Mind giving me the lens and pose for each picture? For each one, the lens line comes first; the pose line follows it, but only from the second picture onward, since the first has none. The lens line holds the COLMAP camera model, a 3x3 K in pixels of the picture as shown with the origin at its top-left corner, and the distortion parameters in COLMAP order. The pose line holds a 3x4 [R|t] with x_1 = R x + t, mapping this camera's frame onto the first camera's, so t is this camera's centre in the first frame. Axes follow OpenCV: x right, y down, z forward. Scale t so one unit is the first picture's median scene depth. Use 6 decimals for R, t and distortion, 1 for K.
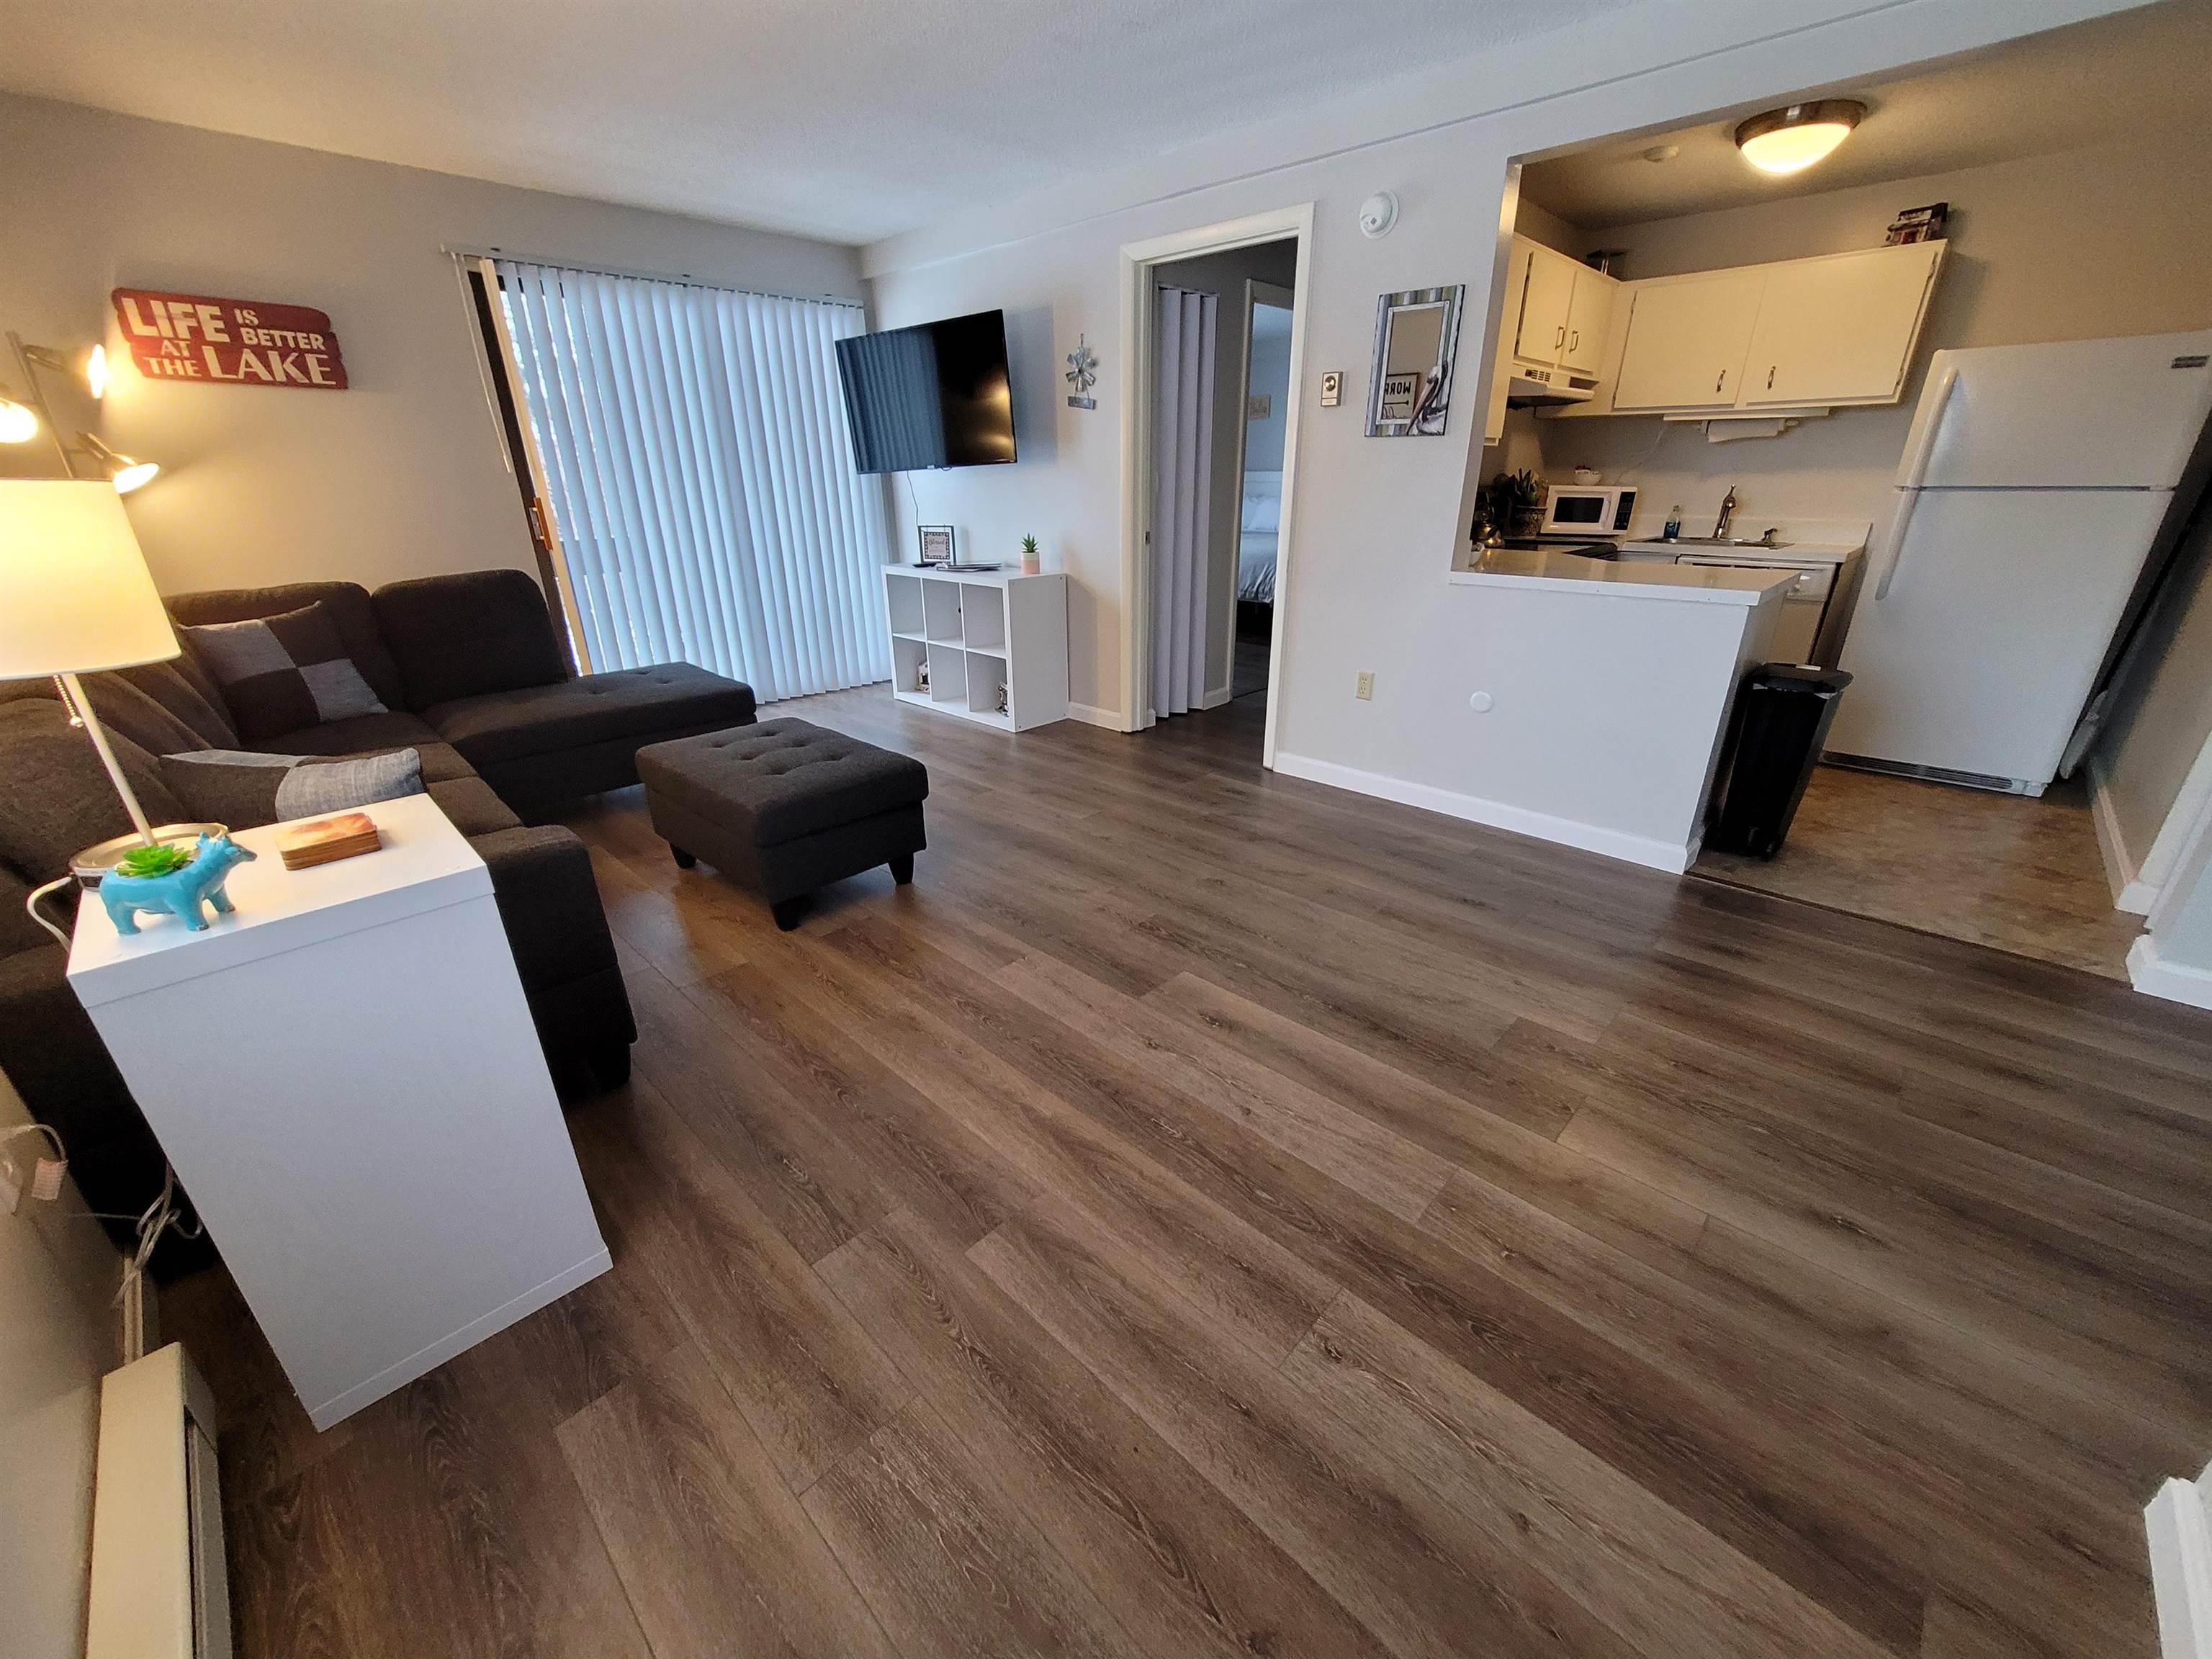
lens RADIAL K [[867.4, 0, 1108.2], [0, 867.4, 834.8], [0, 0, 1]] dist [0.000269, 0.000493]
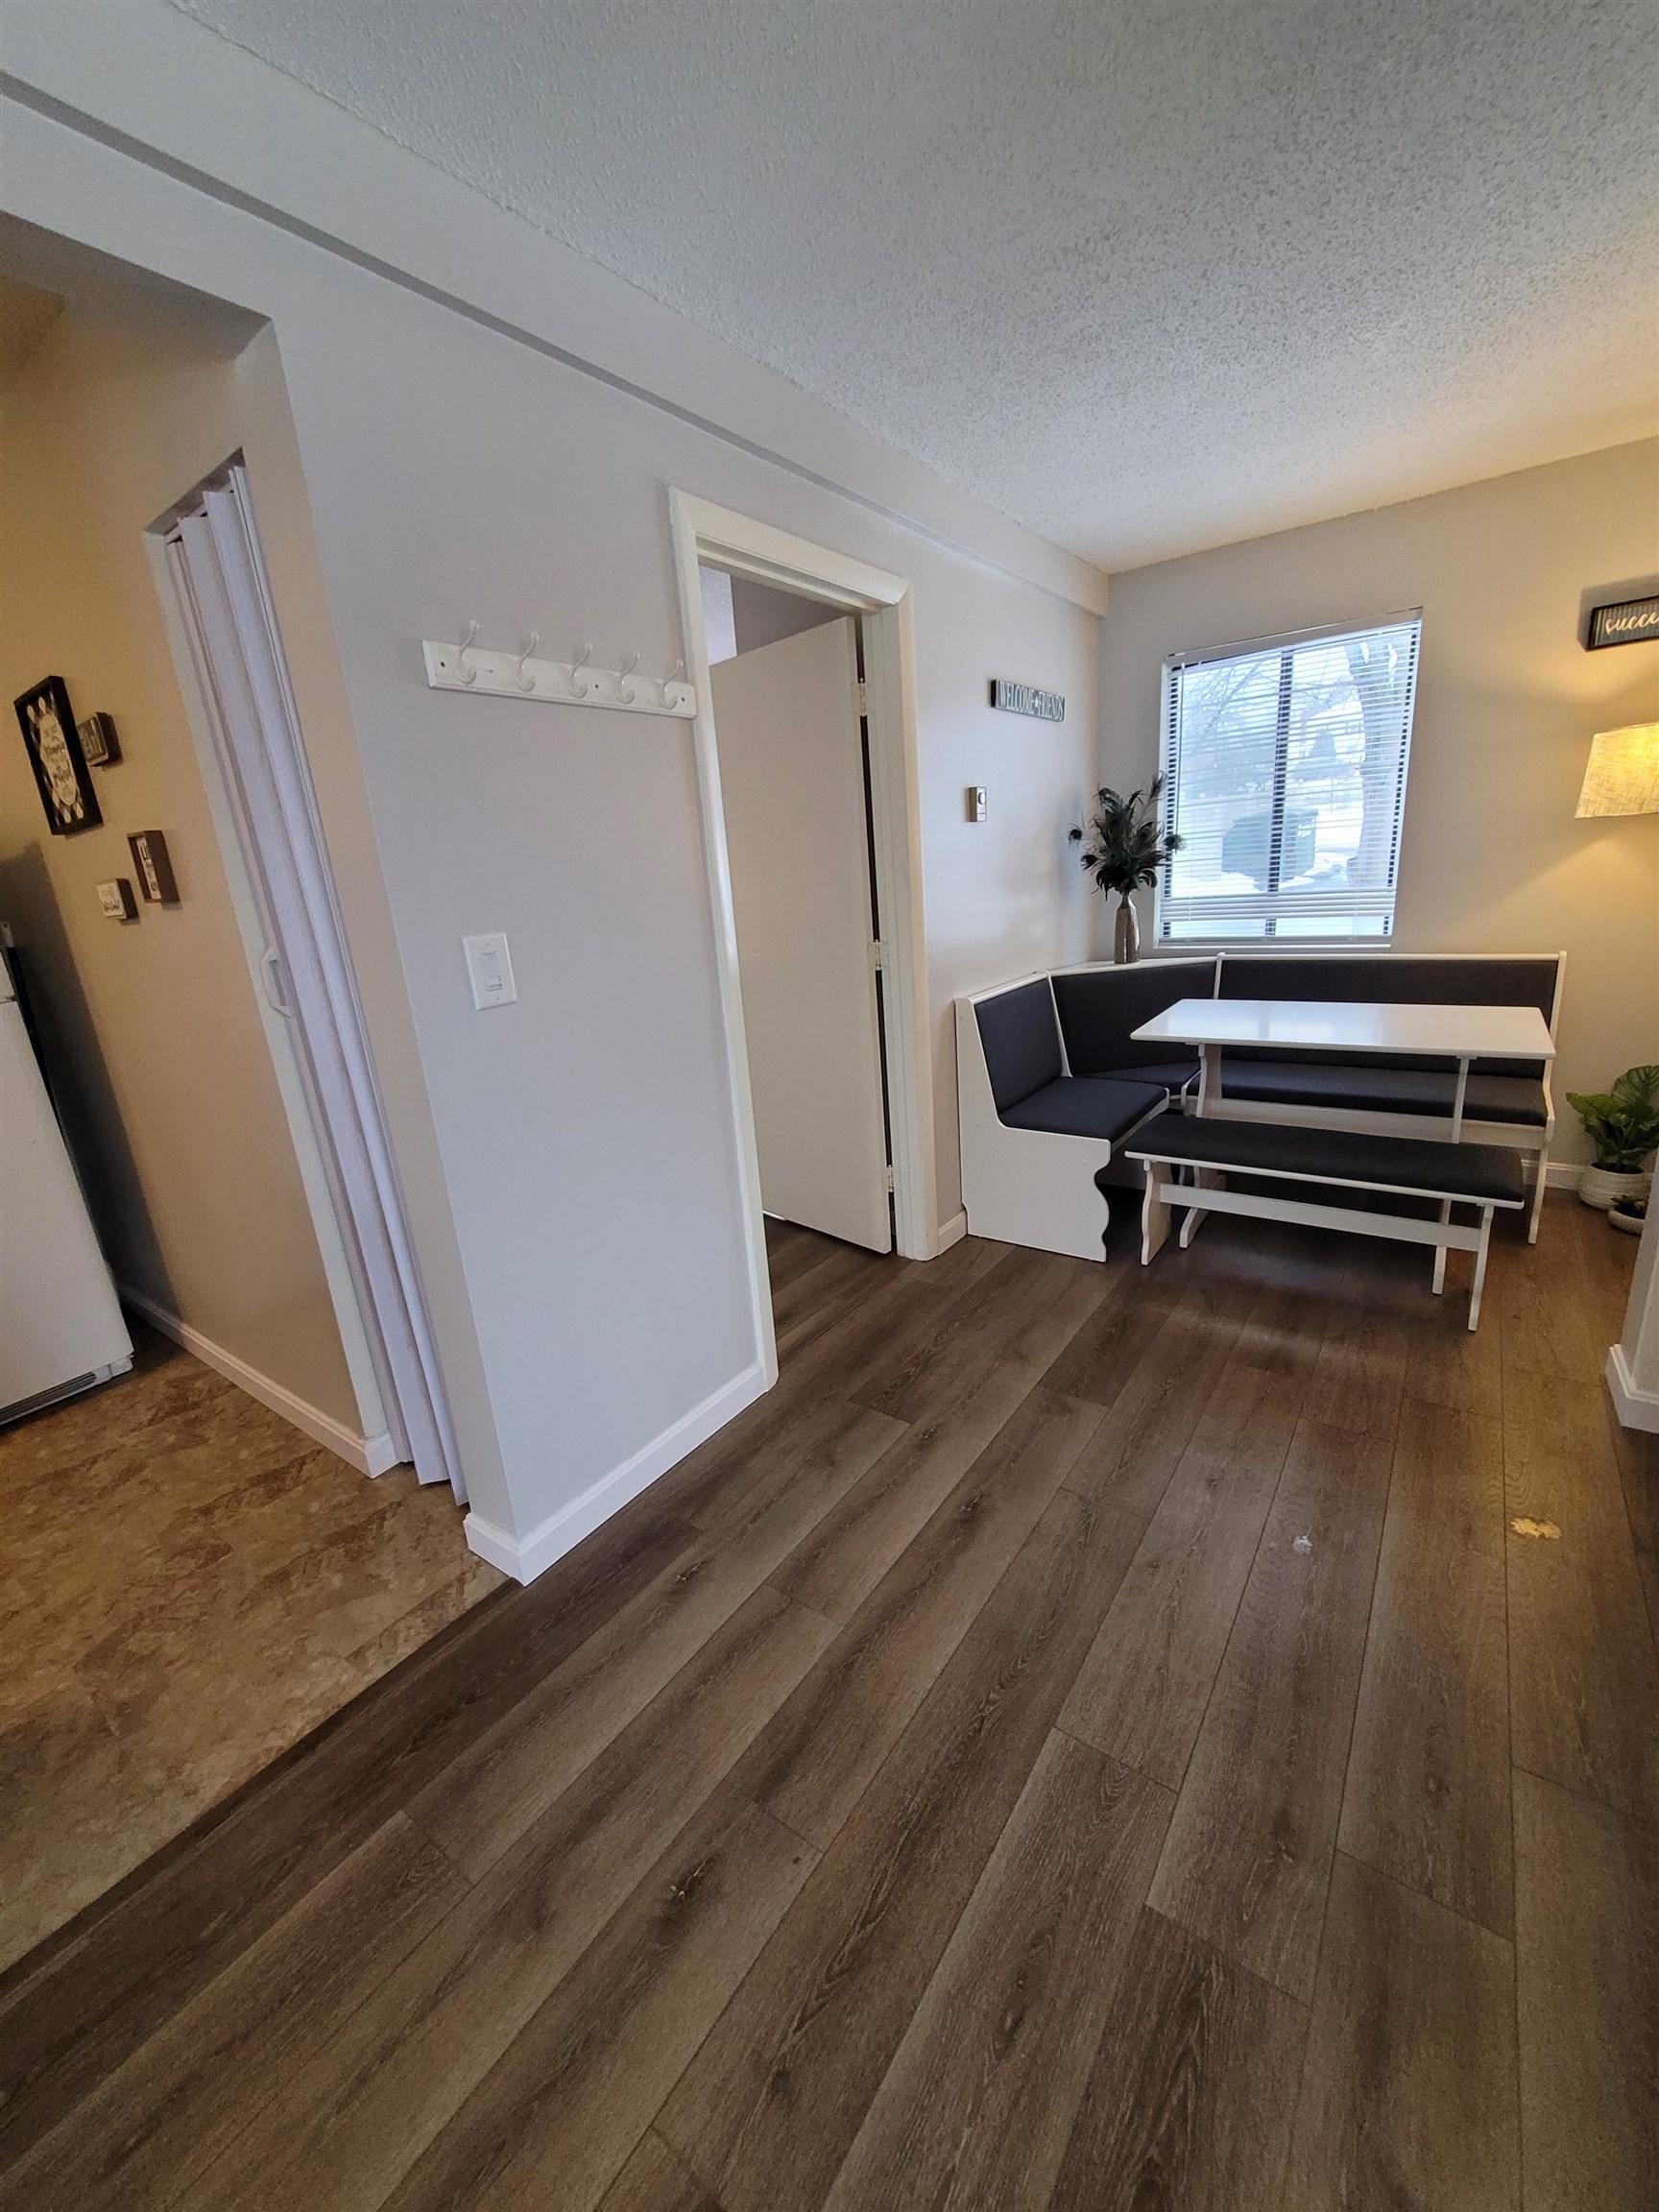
lens RADIAL K [[866.0, 0, 829.5], [0, 866.0, 1106.0], [0, 0, 1]] dist [-0.001406, 0.000152]
pose [[-0.136838, -0.251067, 0.958249, 0.327822], [0.448914, 0.846597, 0.285918, -0.189903], [-0.883035, 0.469296, -0.003139, 0.362806]]
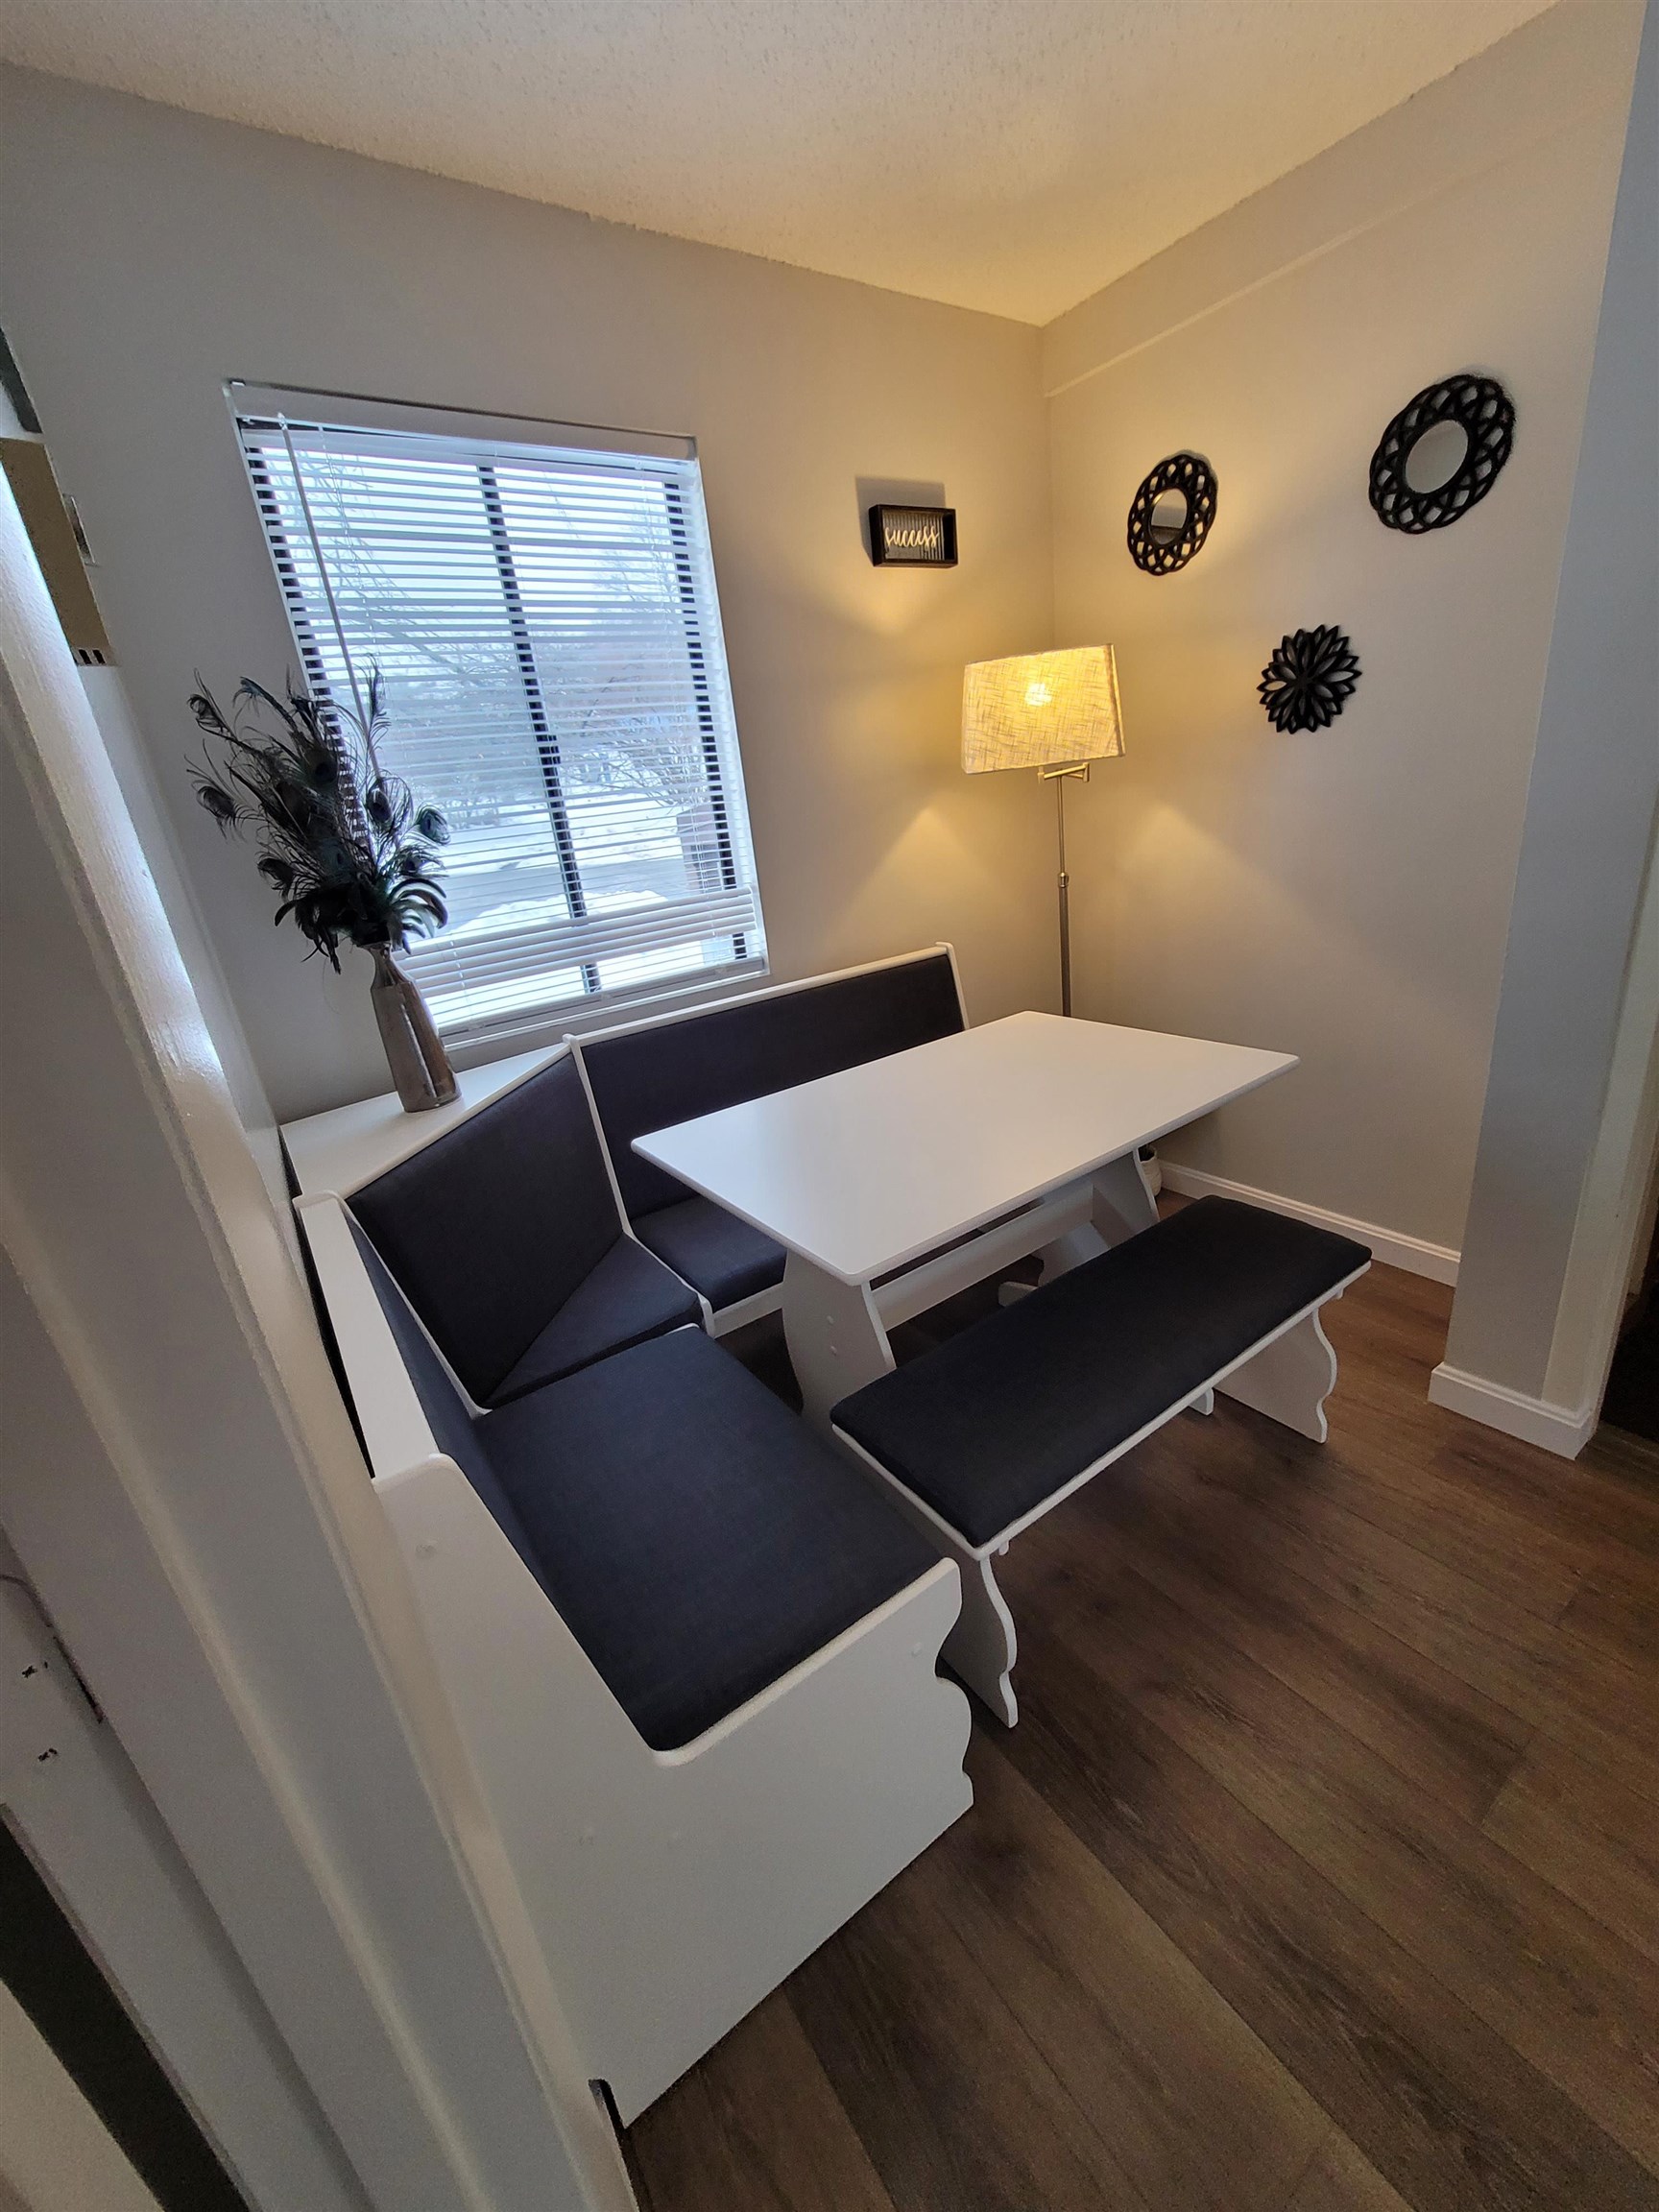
lens RADIAL K [[876.6, 0, 829.5], [0, 876.6, 1106.0], [0, 0, 1]] dist [0.001098, -0.000193]
pose [[-0.974131, 0.046846, 0.221077, 1.039460], [0.184188, 0.731397, 0.656607, -0.136161], [-0.130936, 0.680341, -0.721105, 0.260703]]
